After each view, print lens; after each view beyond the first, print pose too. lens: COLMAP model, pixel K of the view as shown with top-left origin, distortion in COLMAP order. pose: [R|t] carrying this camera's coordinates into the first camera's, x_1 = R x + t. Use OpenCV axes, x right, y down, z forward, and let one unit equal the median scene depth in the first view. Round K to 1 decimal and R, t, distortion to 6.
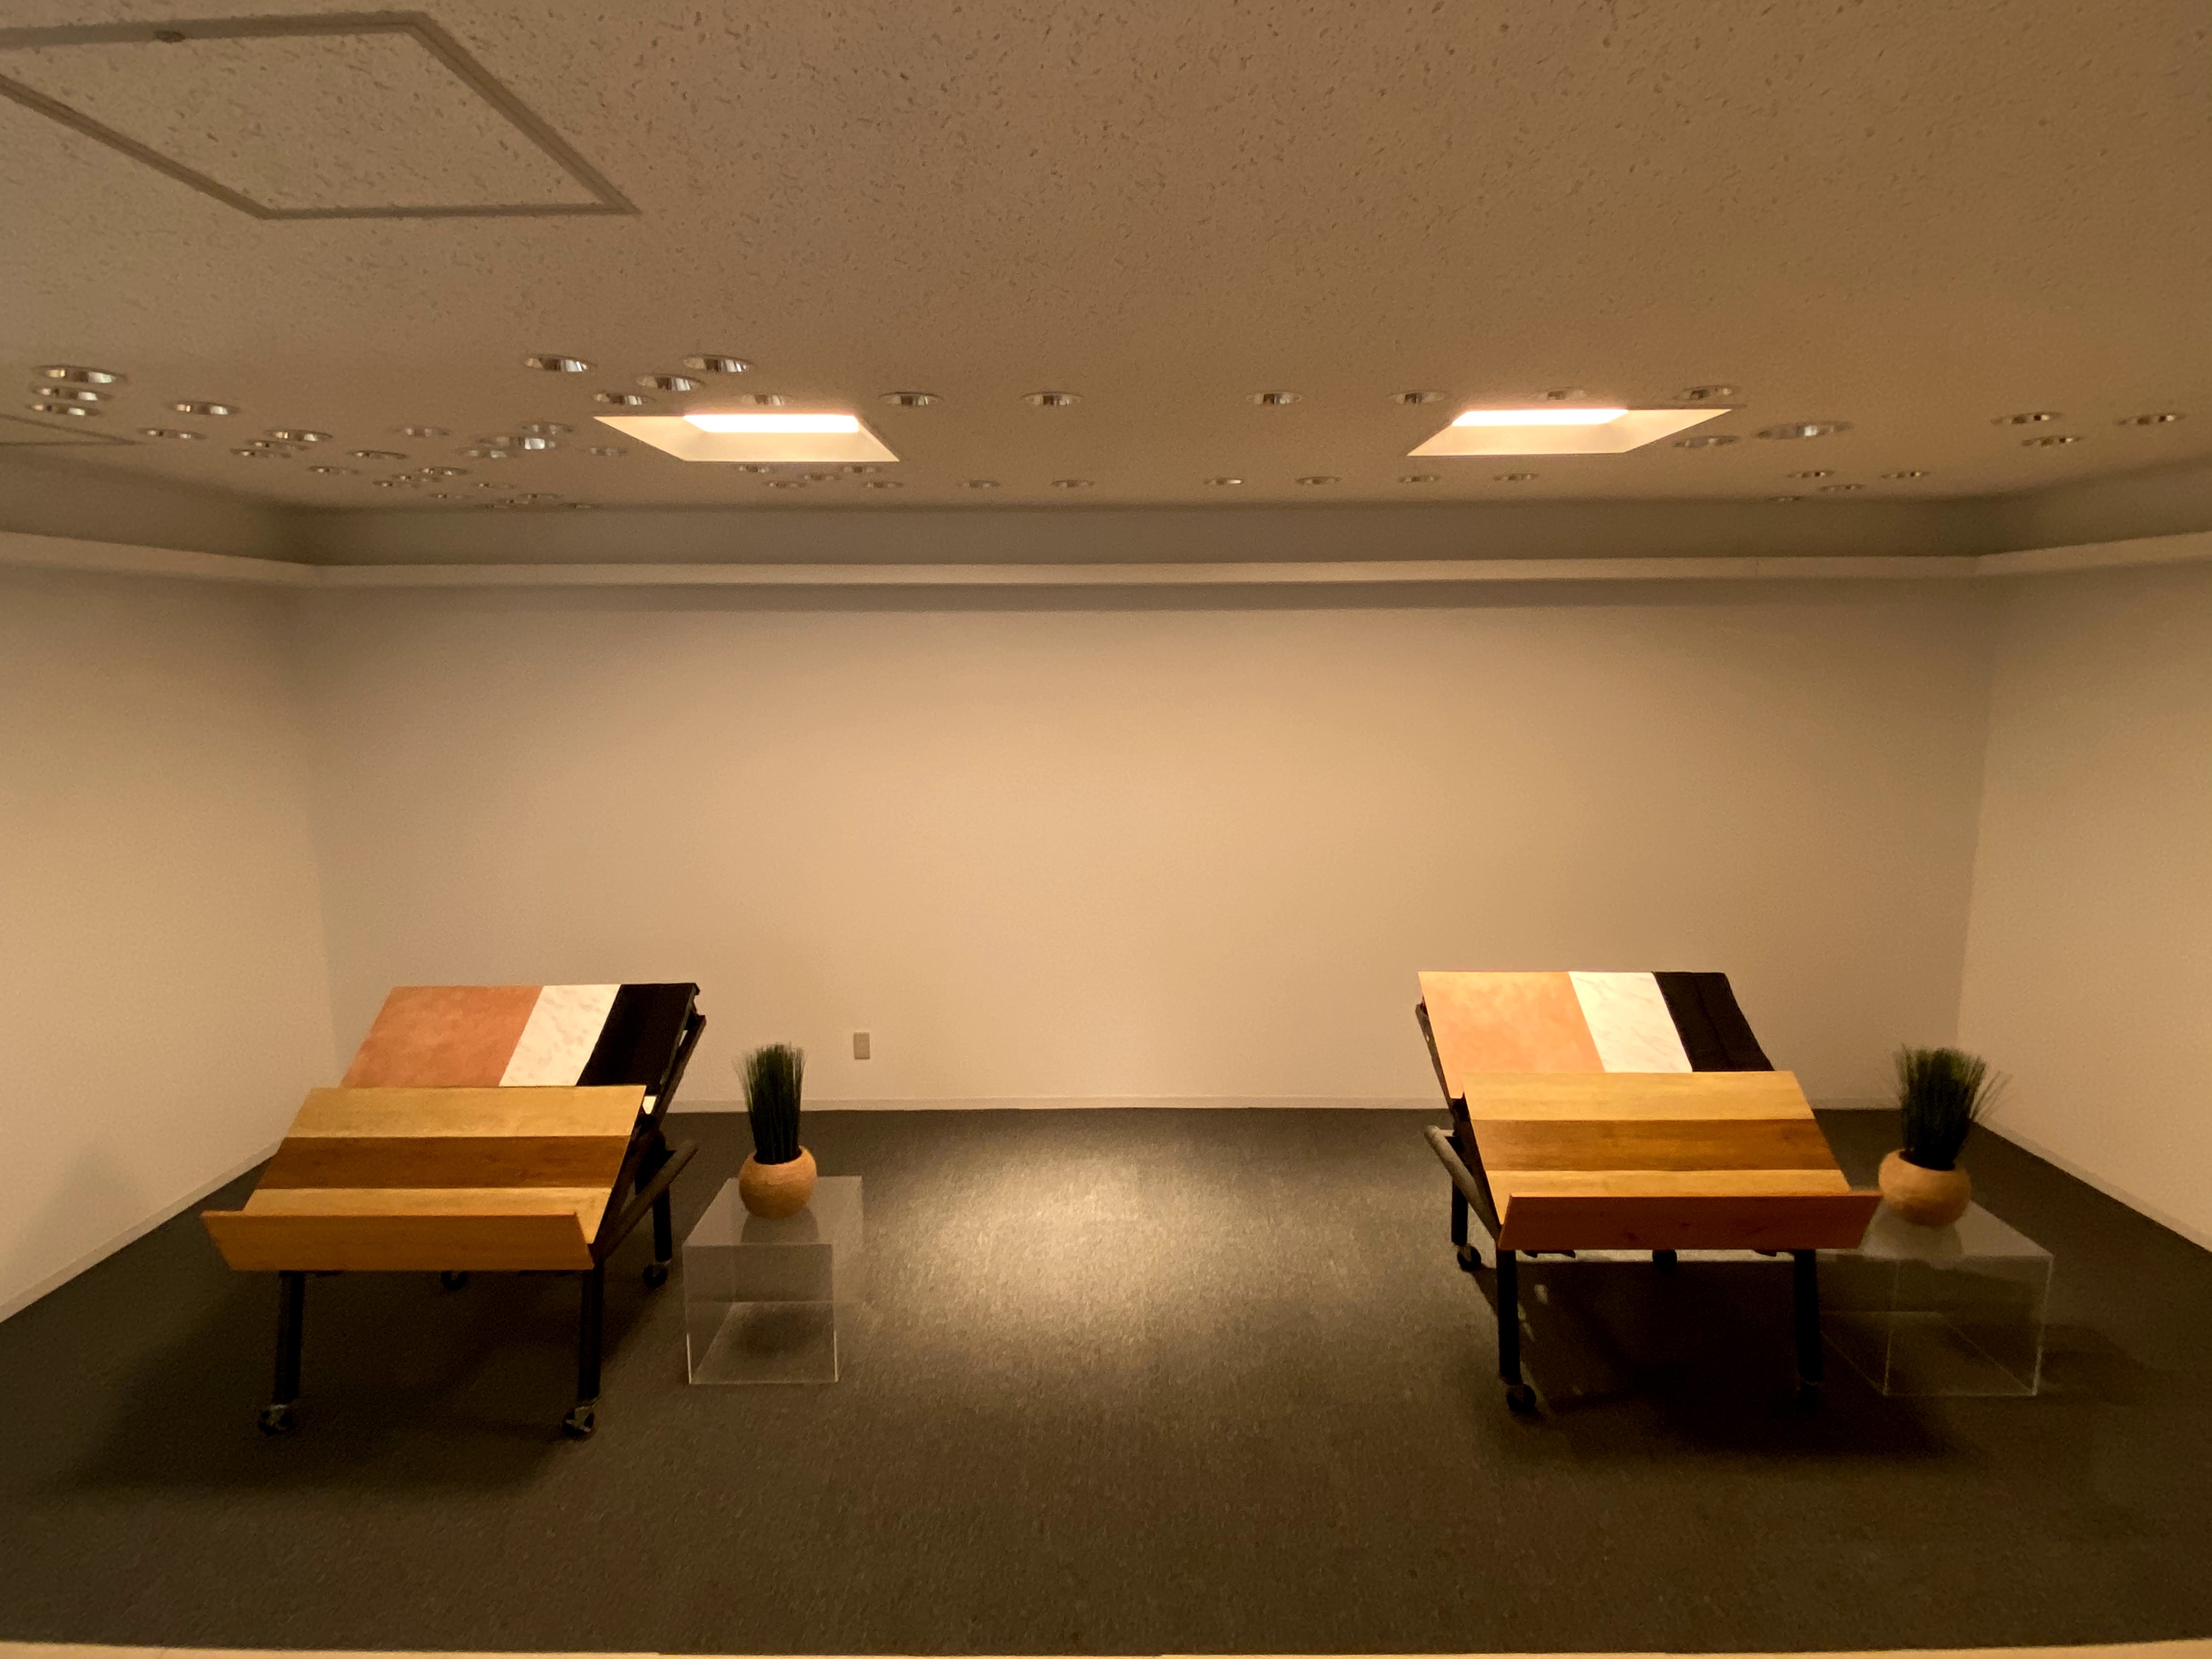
lens RADIAL K [[1170.3, 0, 1107.7], [0, 1170.3, 831.1], [0, 0, 1]] dist [0.000903, -0.016731]
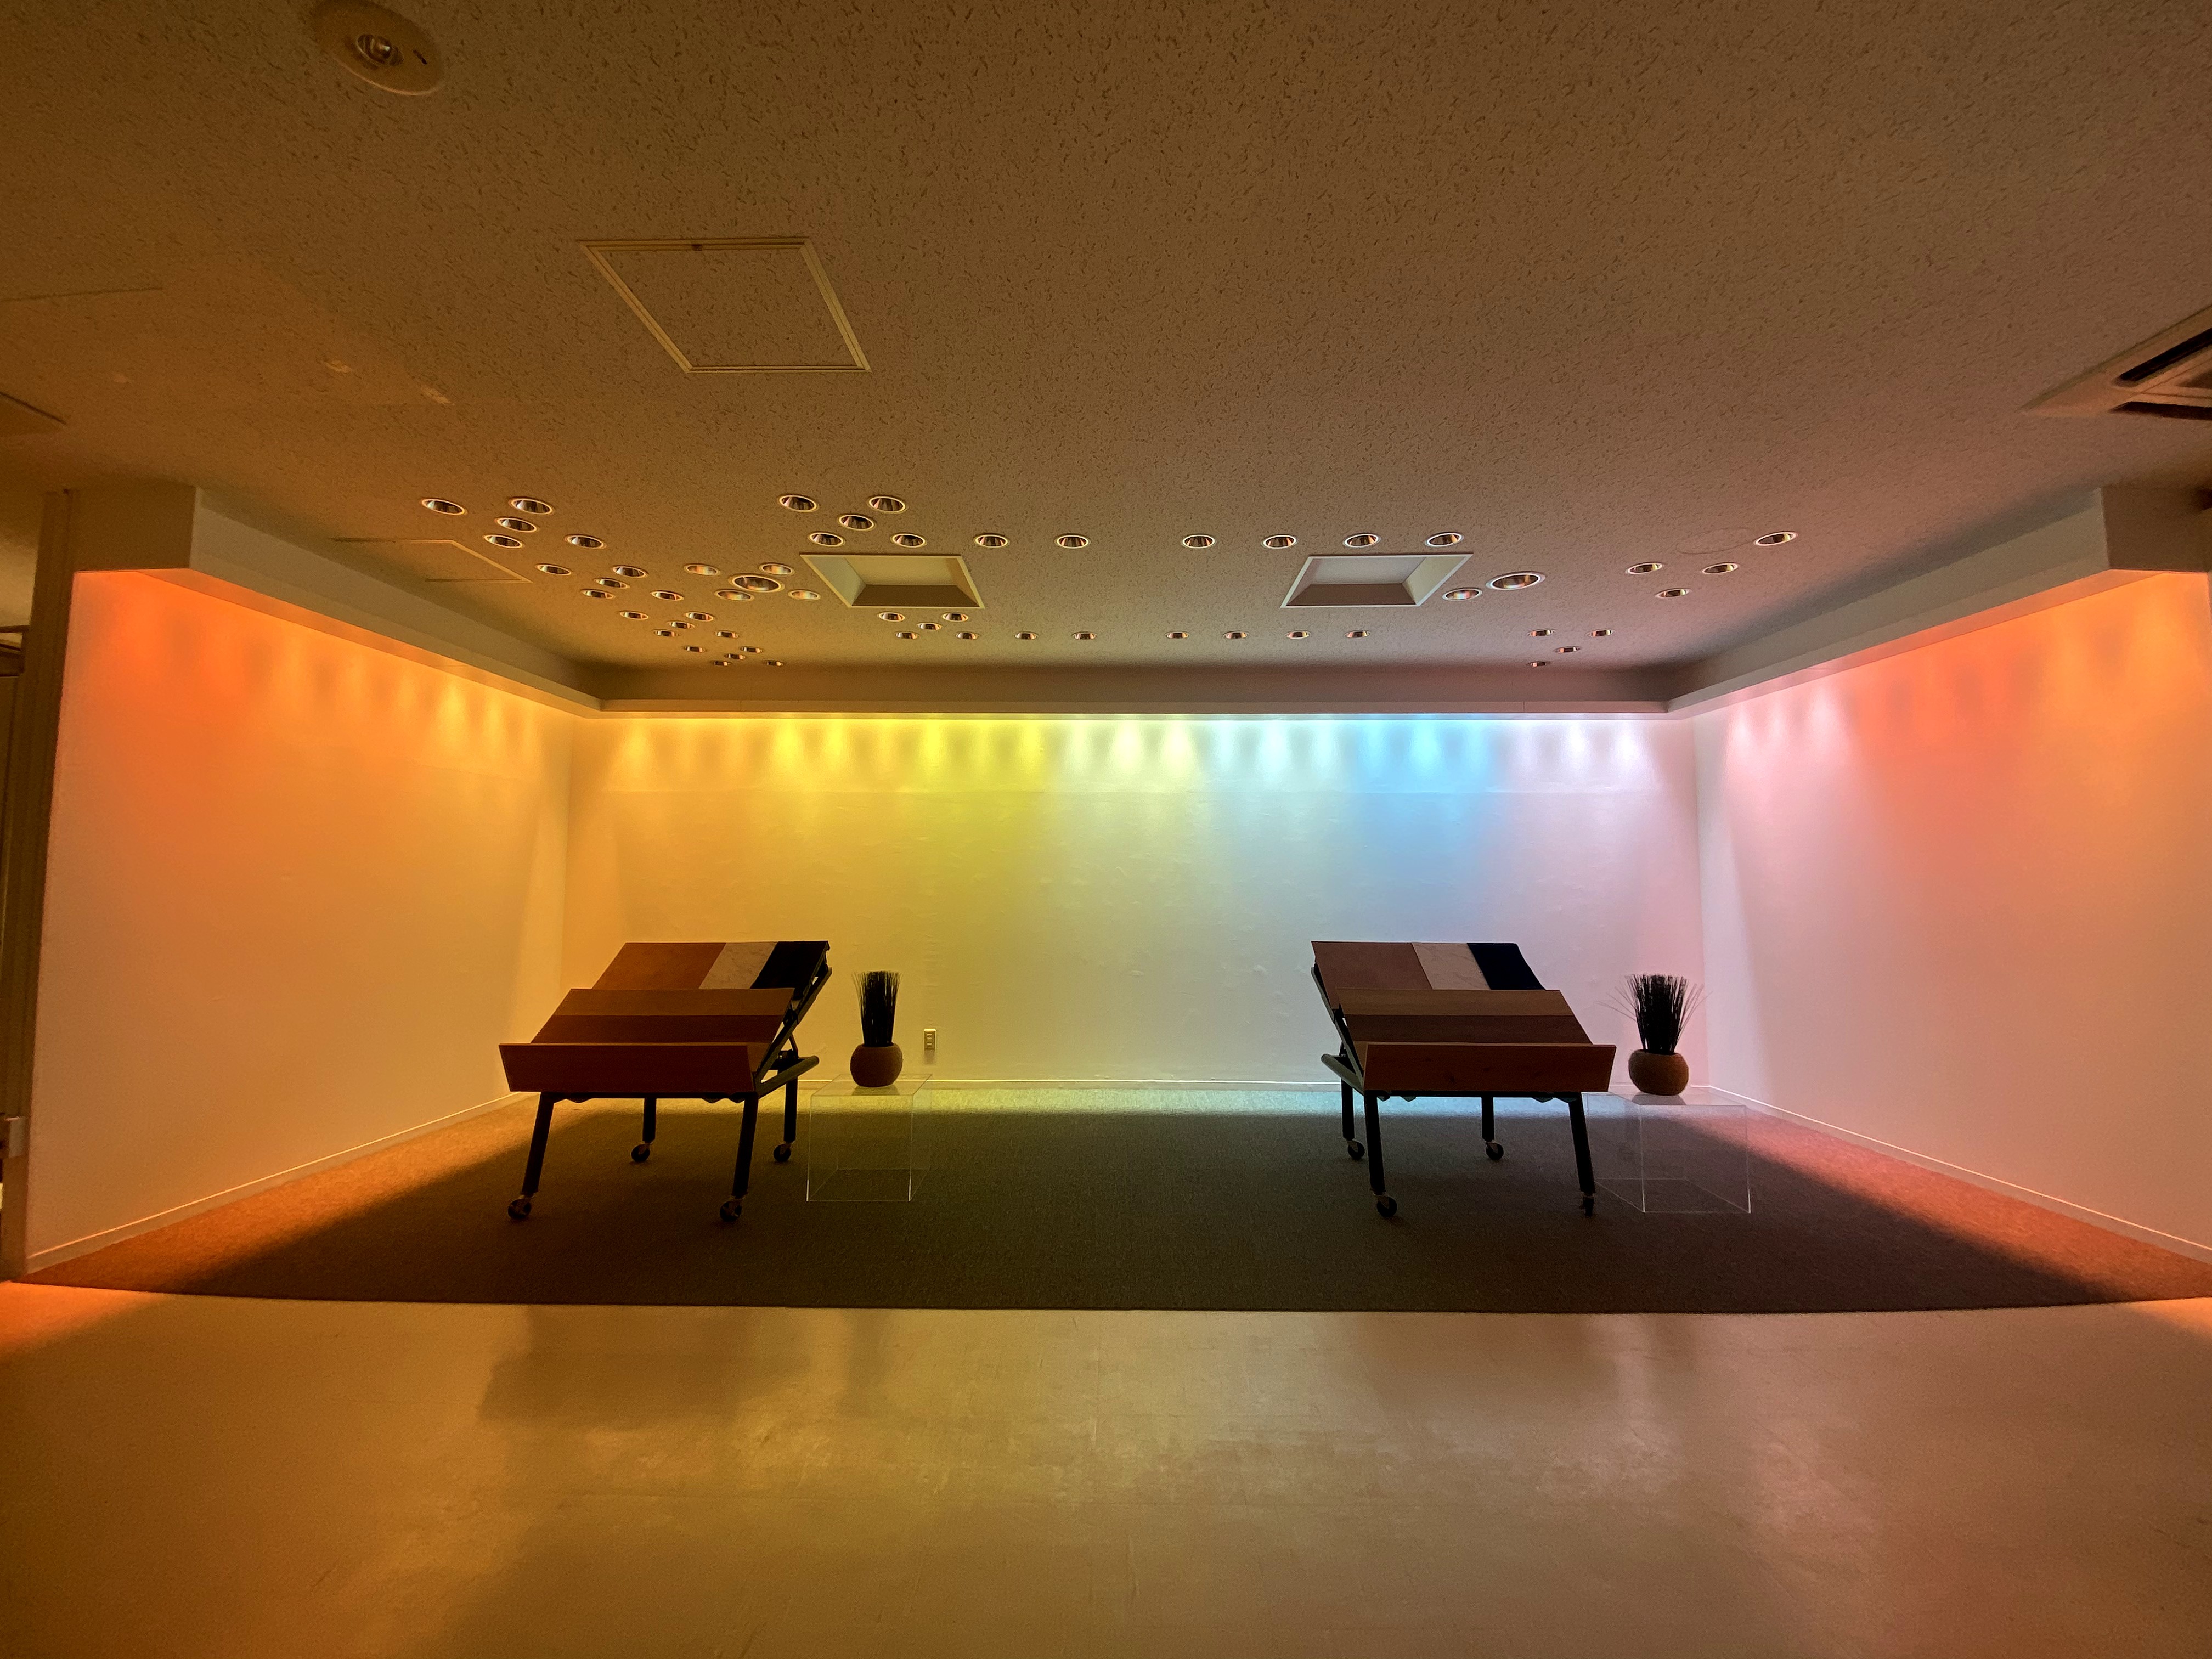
lens RADIAL K [[882.0, 0, 1106.0], [0, 882.0, 829.5], [0, 0, 1]] dist [-0.021977, -0.000030]
pose [[0.999961, 0.006772, -0.005676, 0.014741], [-0.007863, 0.975015, -0.222001, 0.348947], [0.004031, 0.222037, 0.975030, -0.190428]]
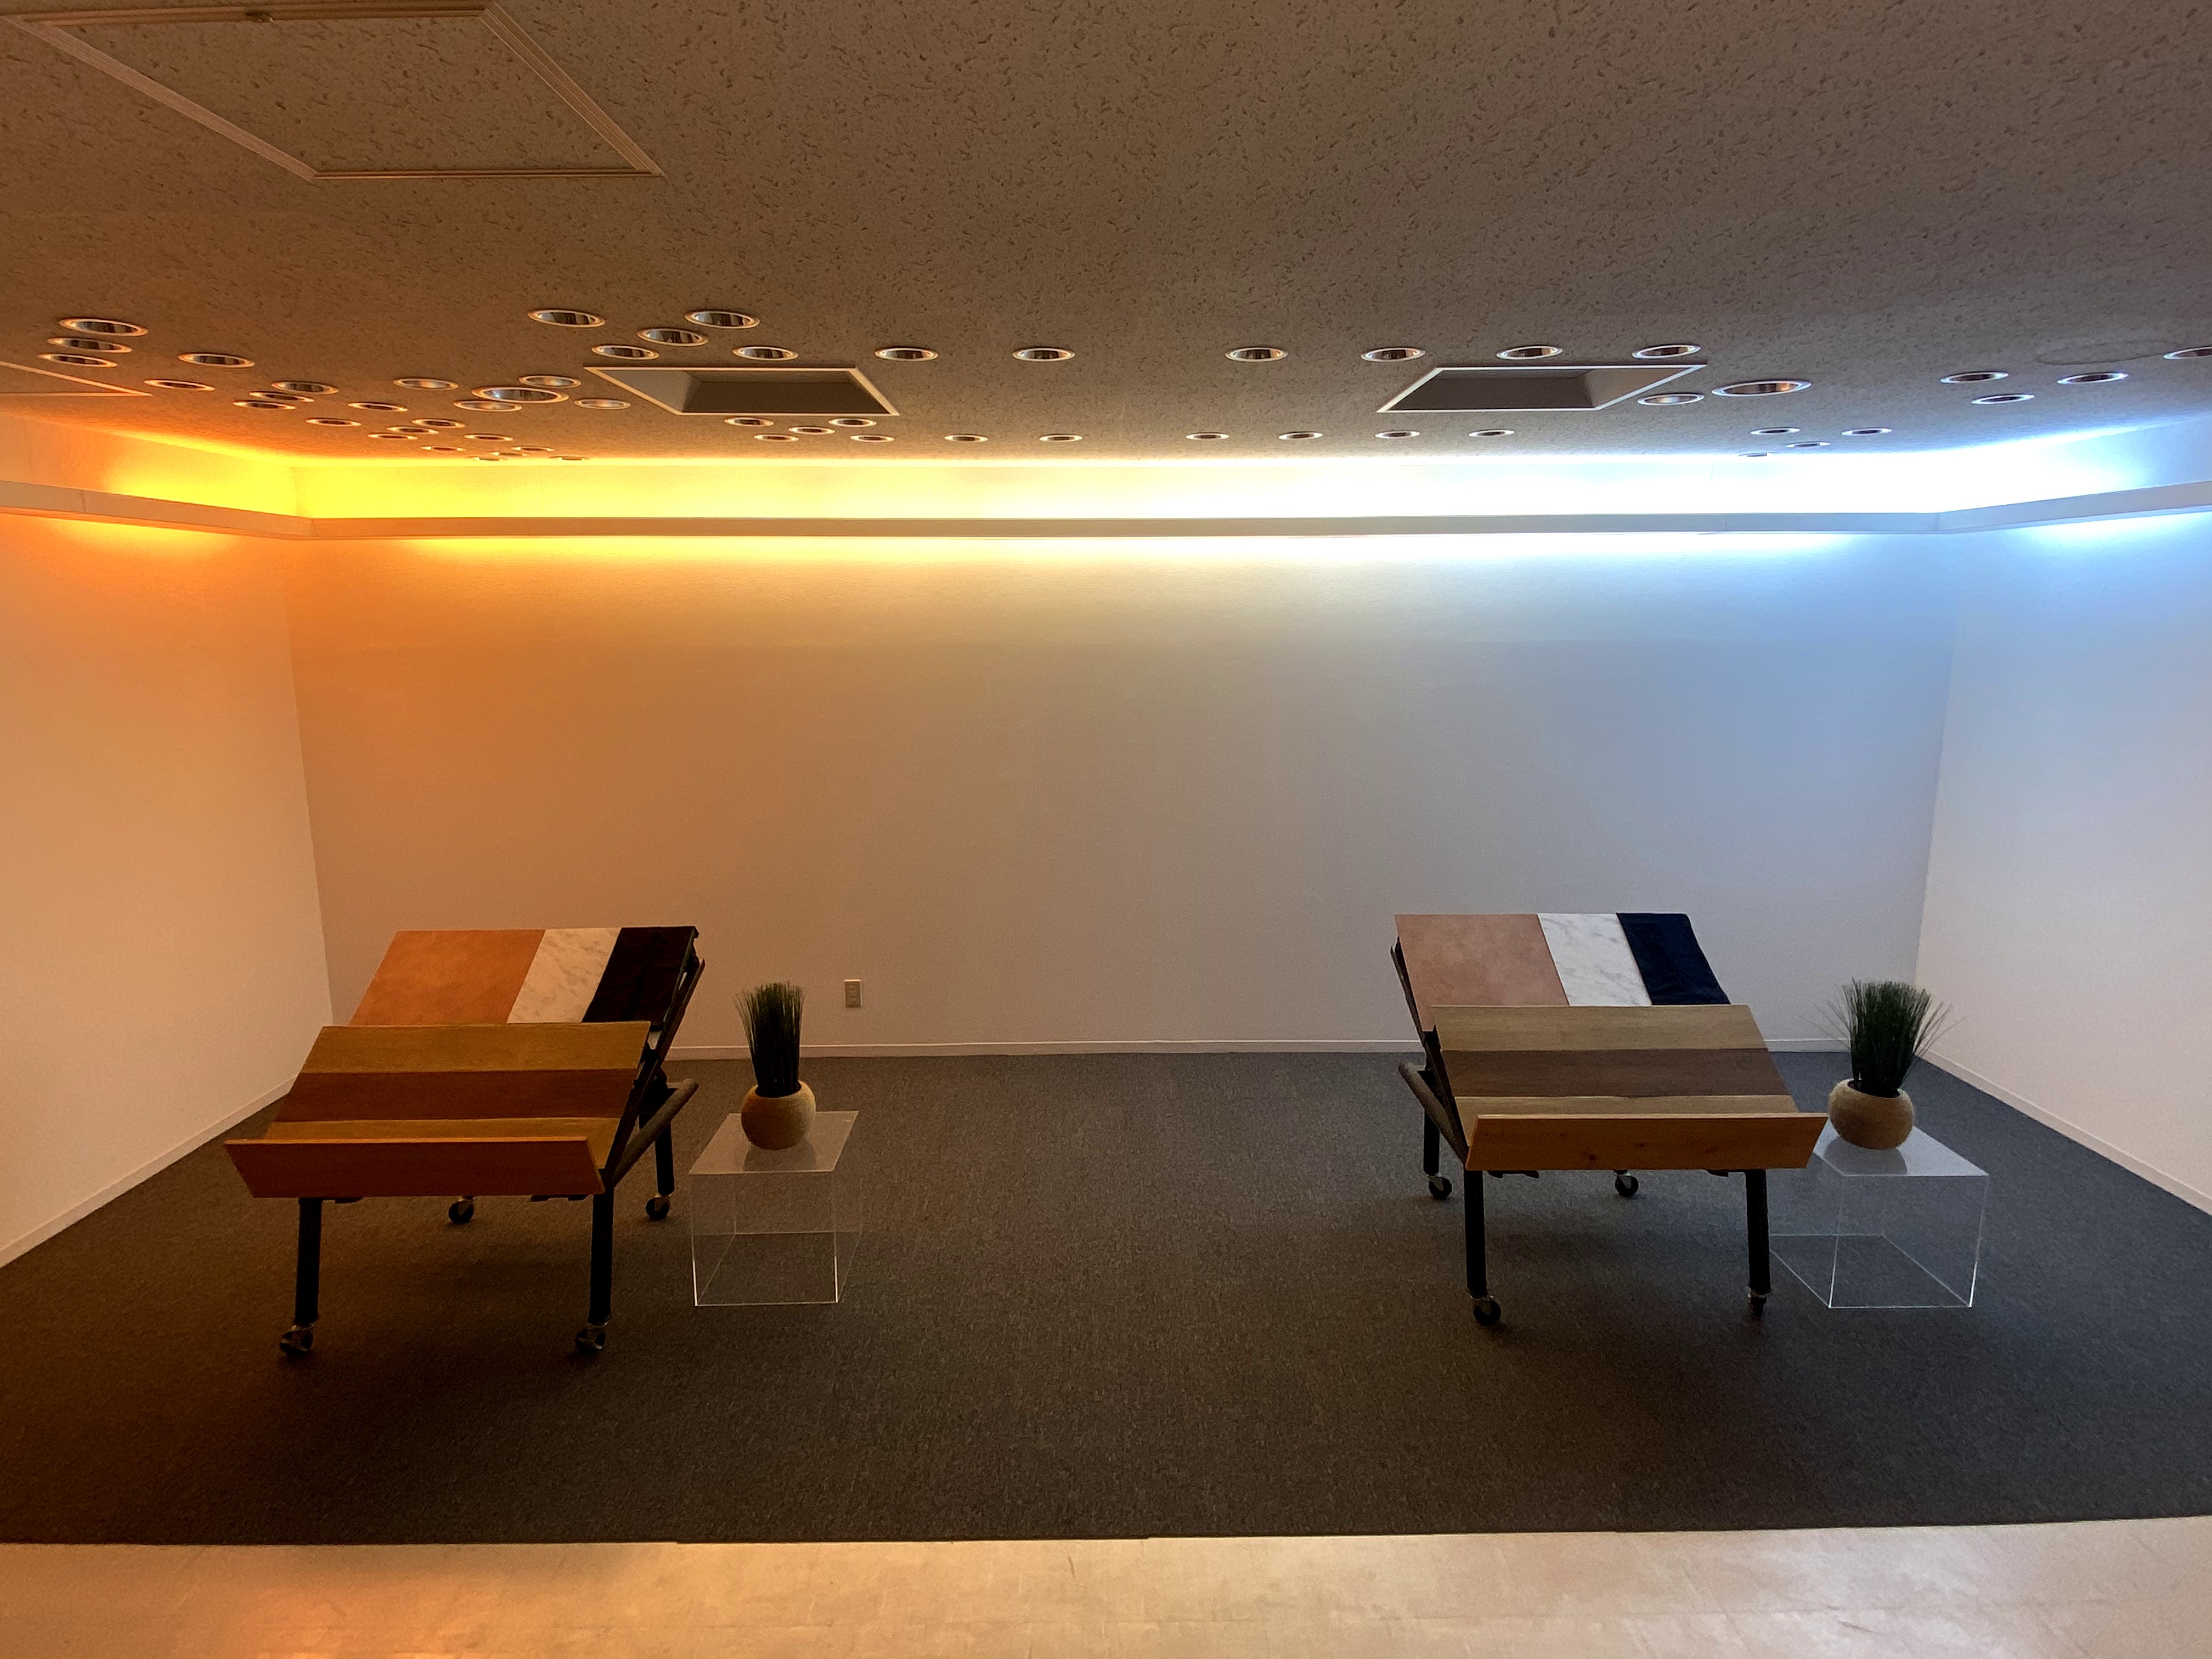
lens RADIAL K [[1184.1, 0, 1104.9], [0, 1184.1, 834.1], [0, 0, 1]] dist [0.003170, -0.018537]
pose [[0.999896, -0.001604, 0.014321, -0.008517], [0.001156, 0.999513, 0.031192, 0.024892], [-0.014364, -0.031173, 0.999411, -0.065799]]
